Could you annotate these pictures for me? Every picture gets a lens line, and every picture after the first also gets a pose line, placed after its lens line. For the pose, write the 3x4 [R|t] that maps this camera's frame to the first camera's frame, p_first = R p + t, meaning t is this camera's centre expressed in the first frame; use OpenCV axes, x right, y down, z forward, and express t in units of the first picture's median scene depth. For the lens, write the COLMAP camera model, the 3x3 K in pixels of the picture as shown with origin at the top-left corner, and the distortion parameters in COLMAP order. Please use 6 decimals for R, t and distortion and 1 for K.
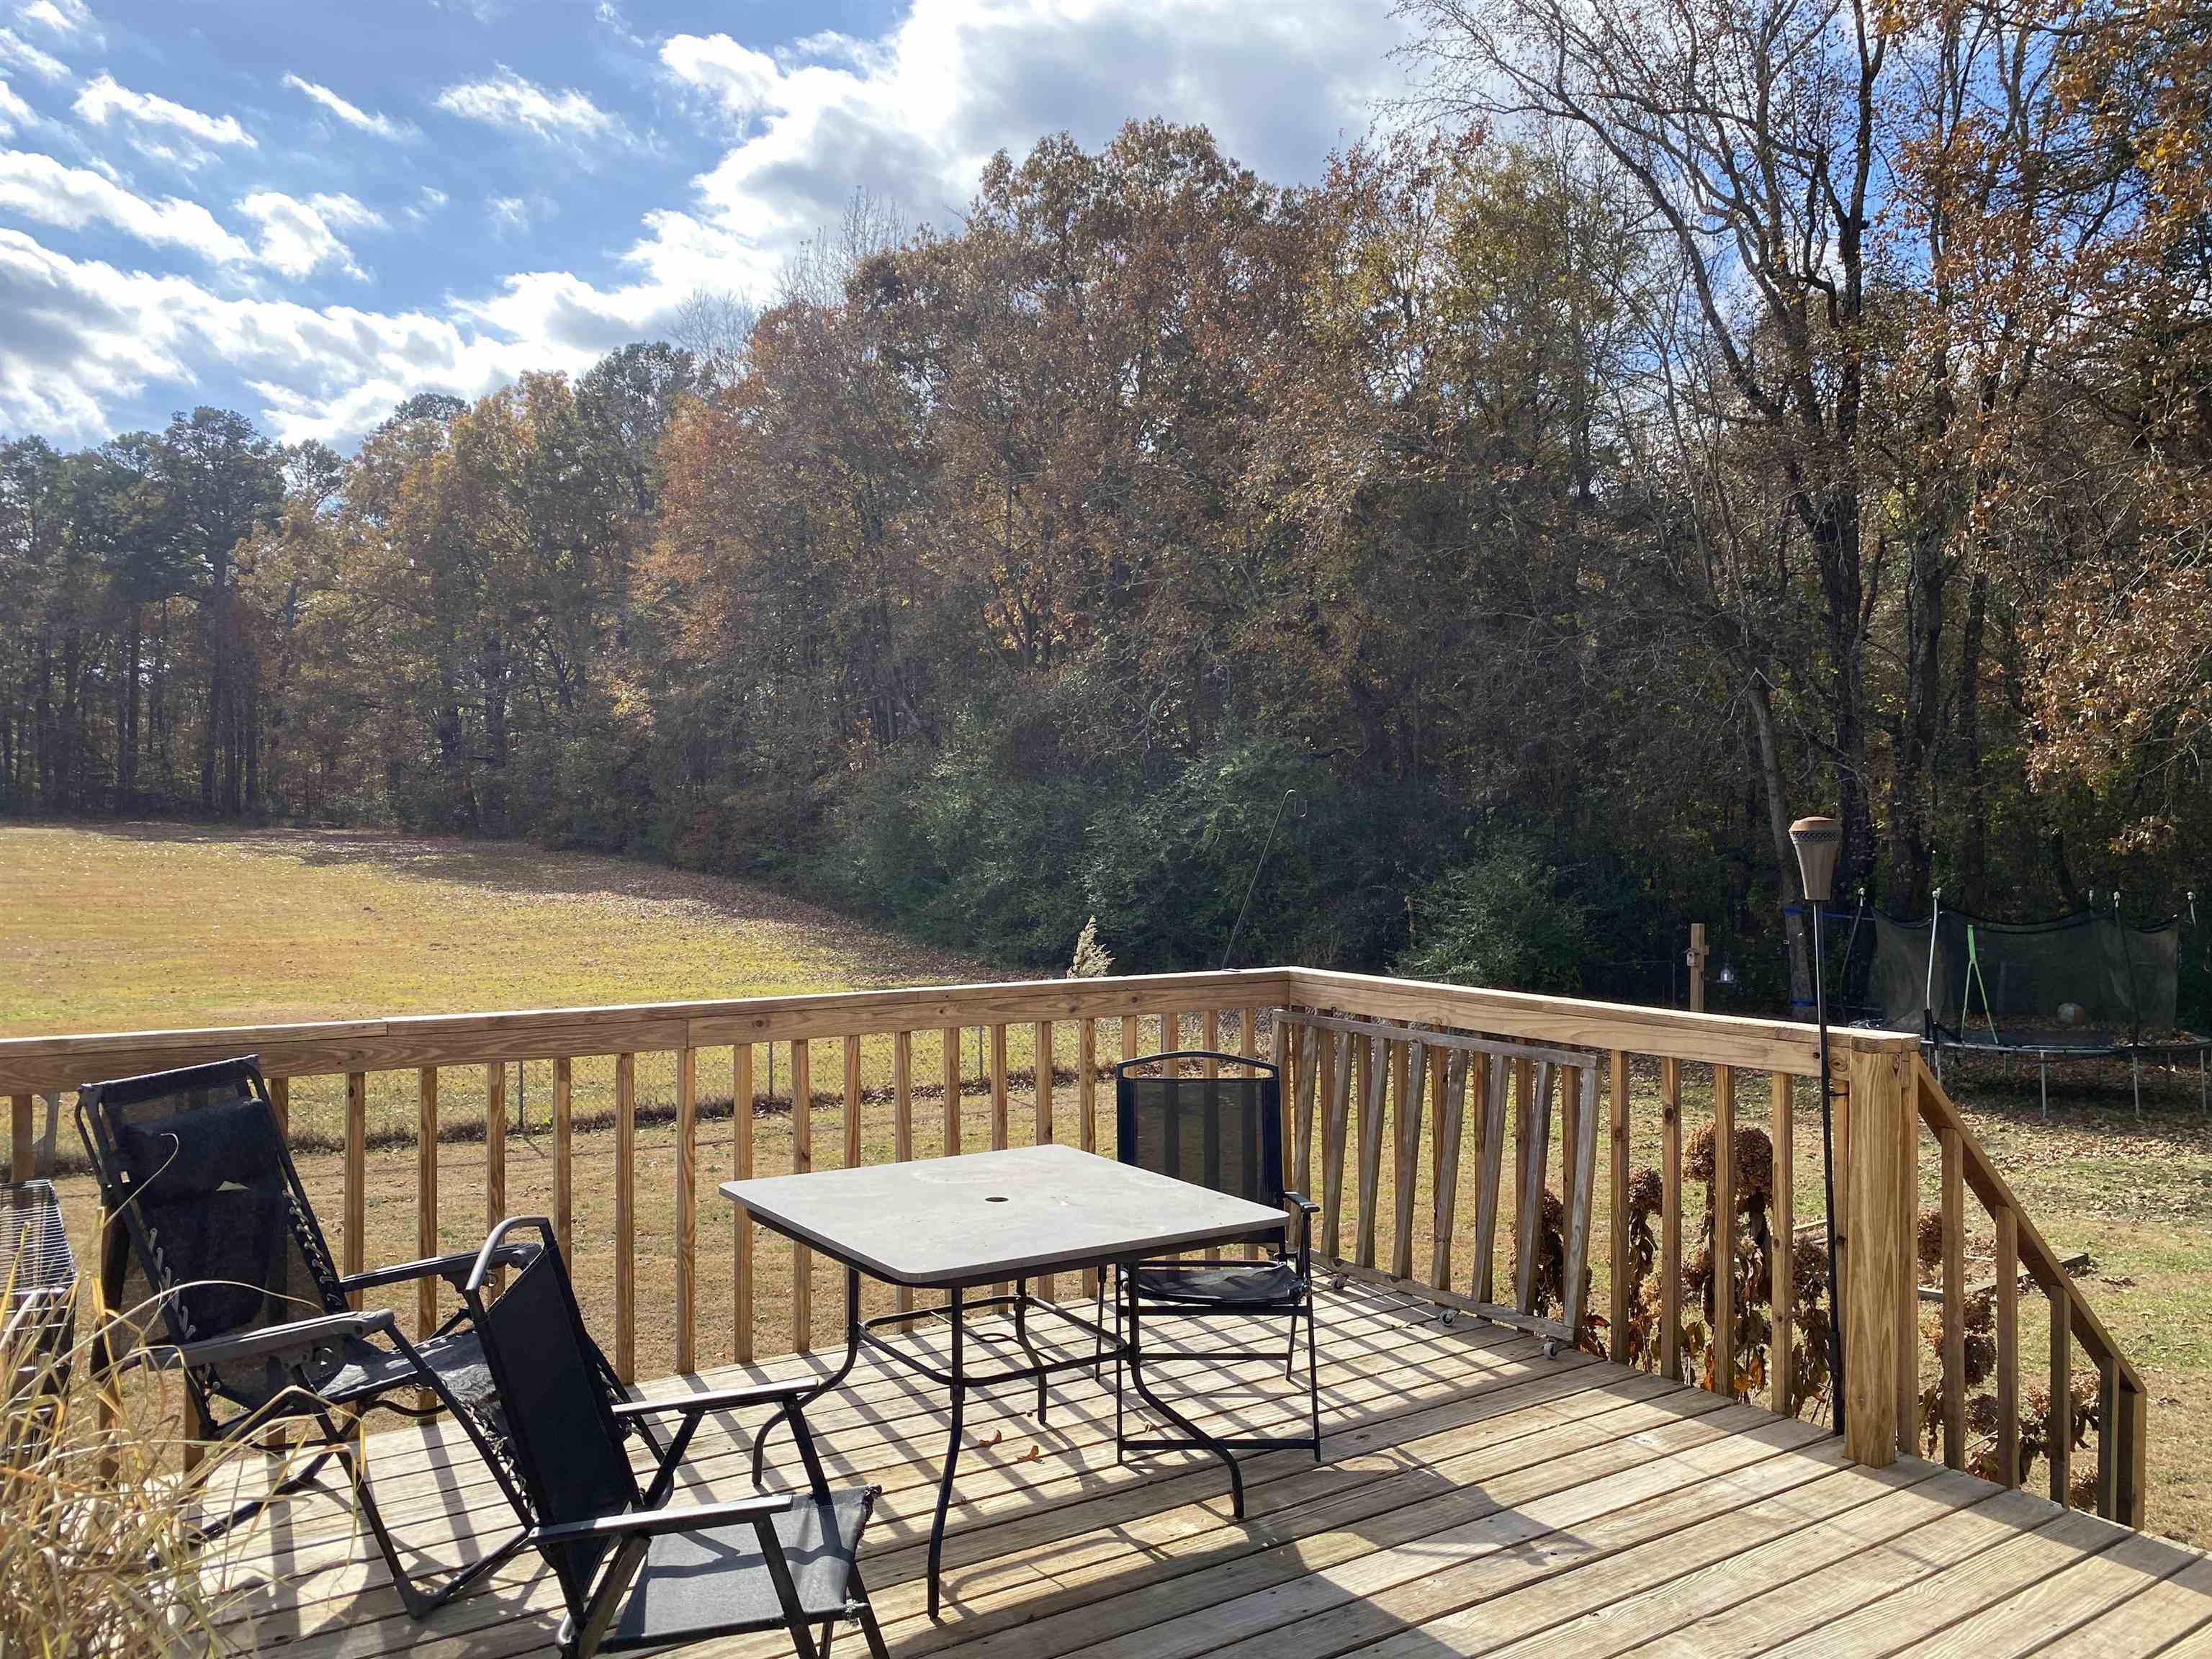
lens RADIAL K [[1679.3, 0, 1106.0], [0, 1679.3, 829.5], [0, 0, 1]] dist [0.123376, -0.147874]
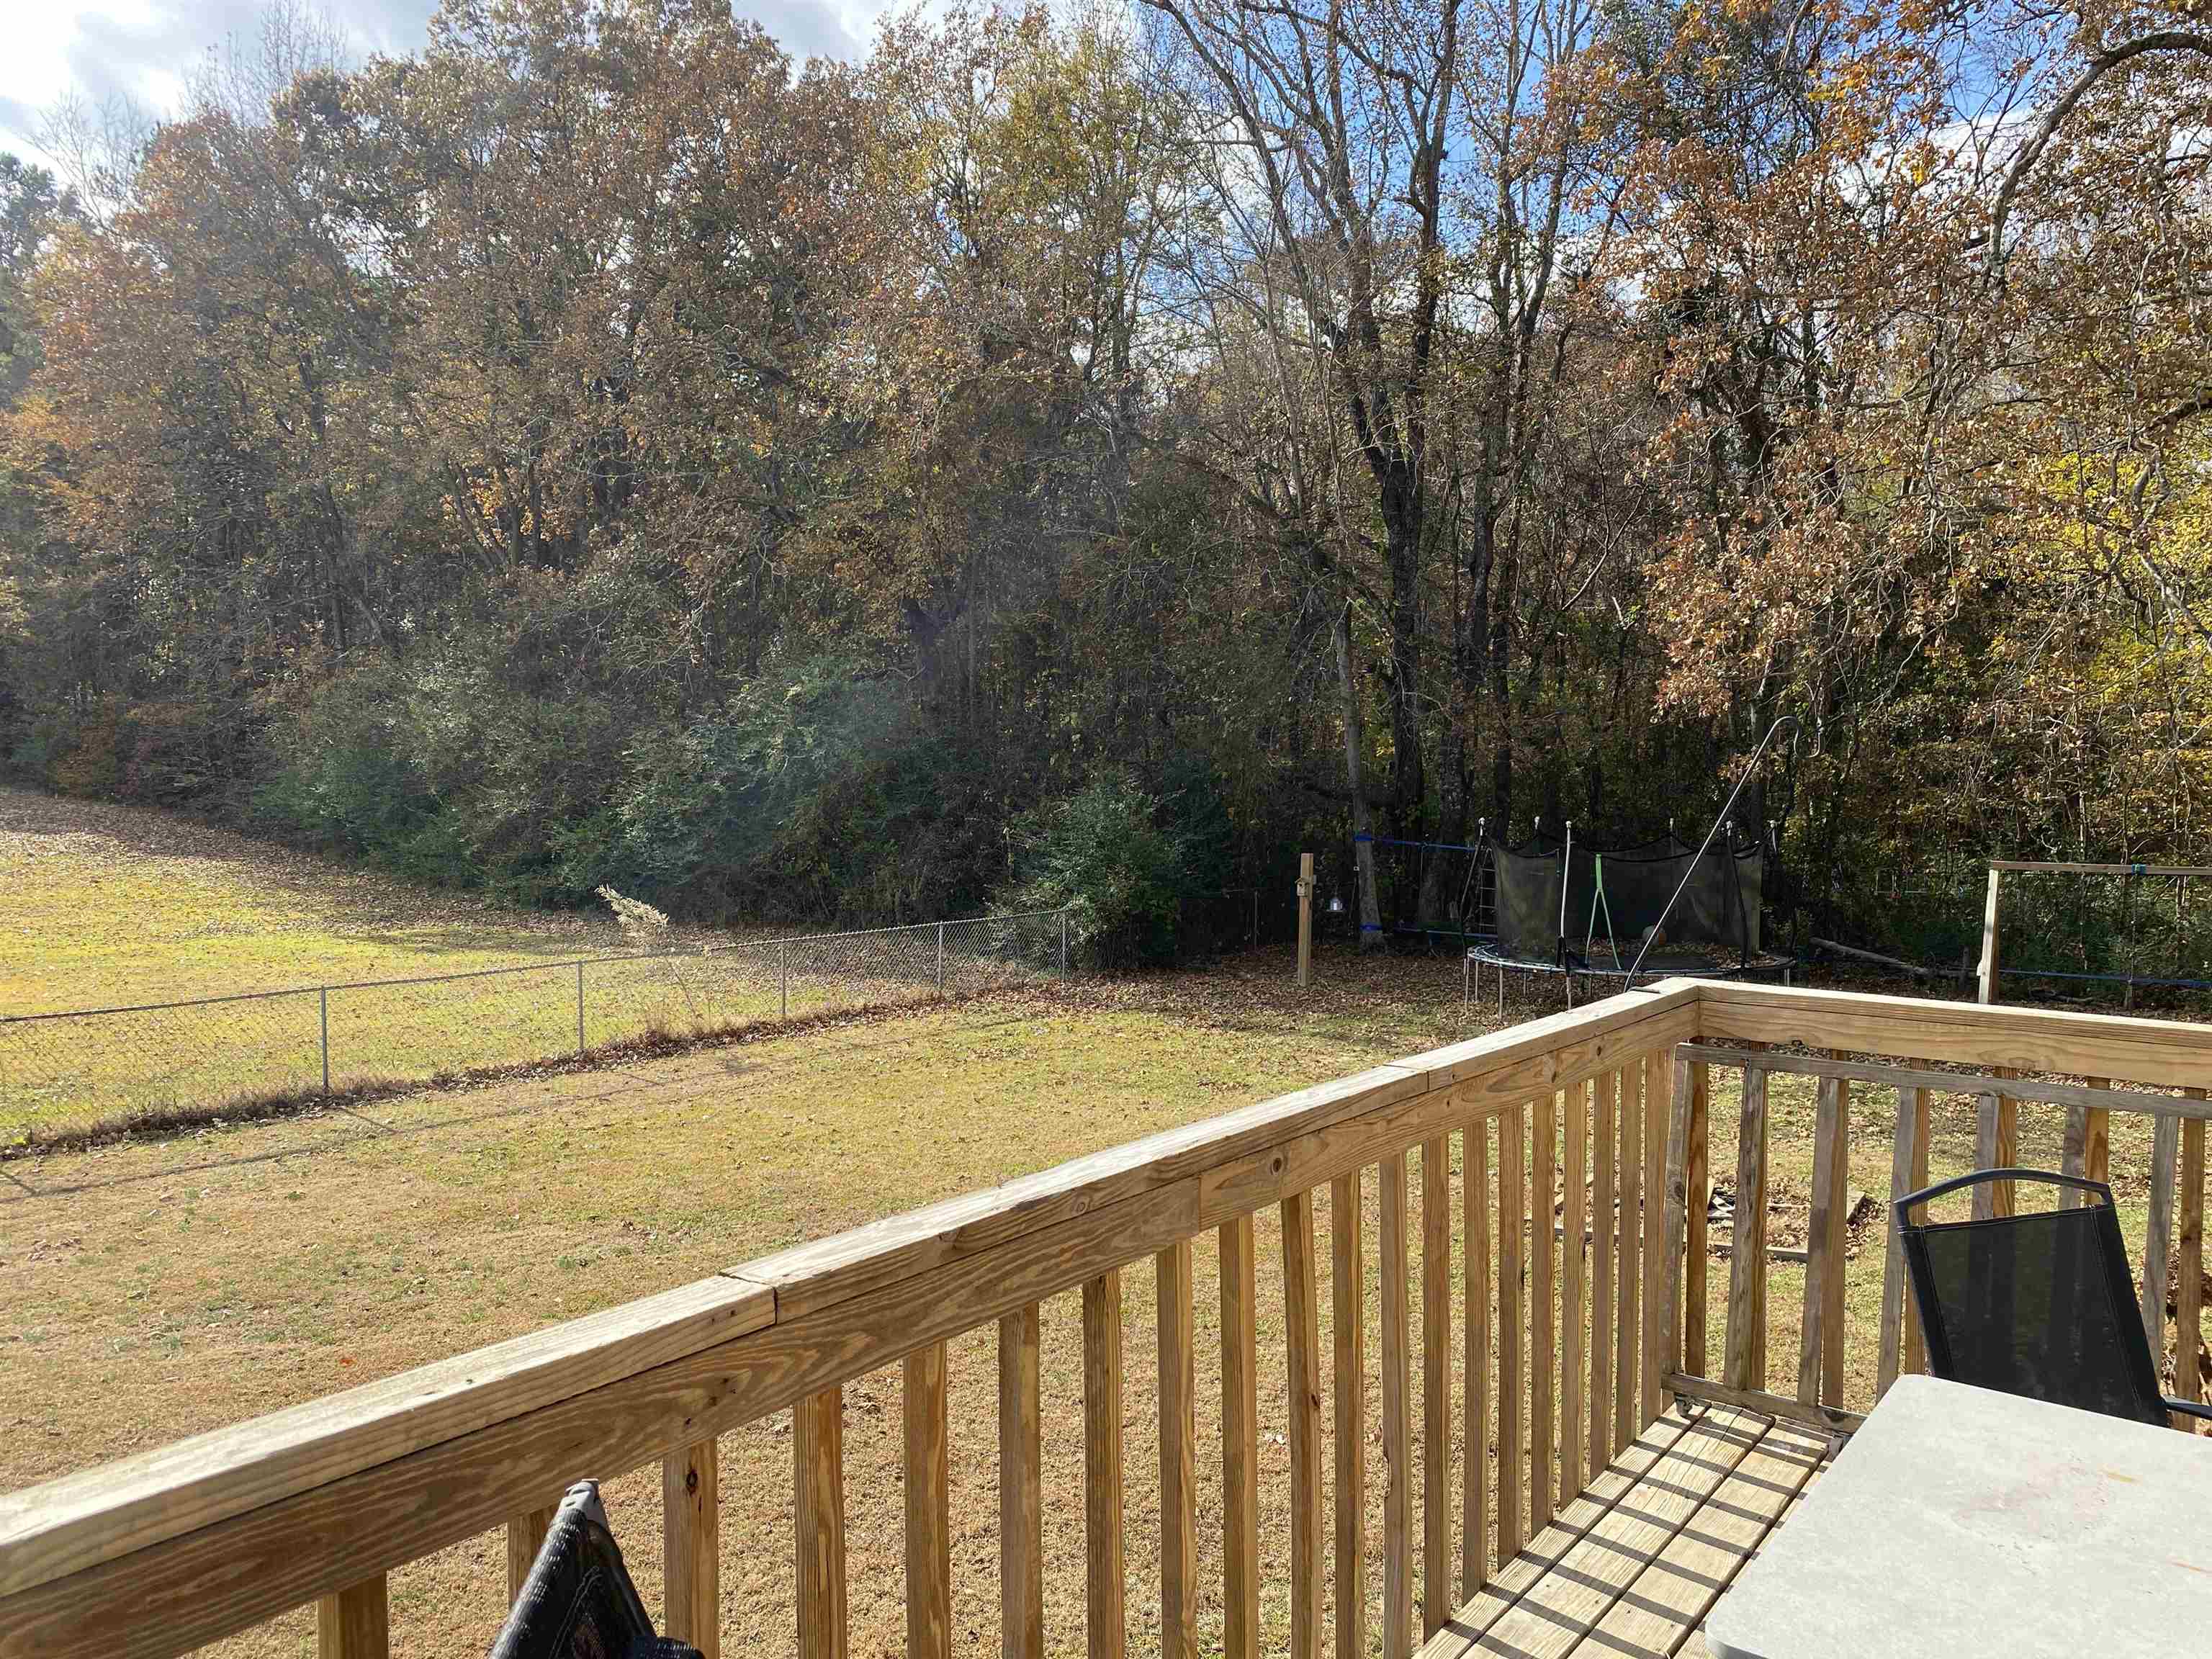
lens RADIAL K [[1672.3, 0, 1042.8], [0, 1672.3, 841.4], [0, 0, 1]] dist [0.054222, -0.001059]
pose [[0.954696, -0.010237, 0.297405, -0.061488], [-0.005445, 0.998640, 0.051853, -0.000892], [-0.297532, -0.051124, 0.953342, 0.081671]]
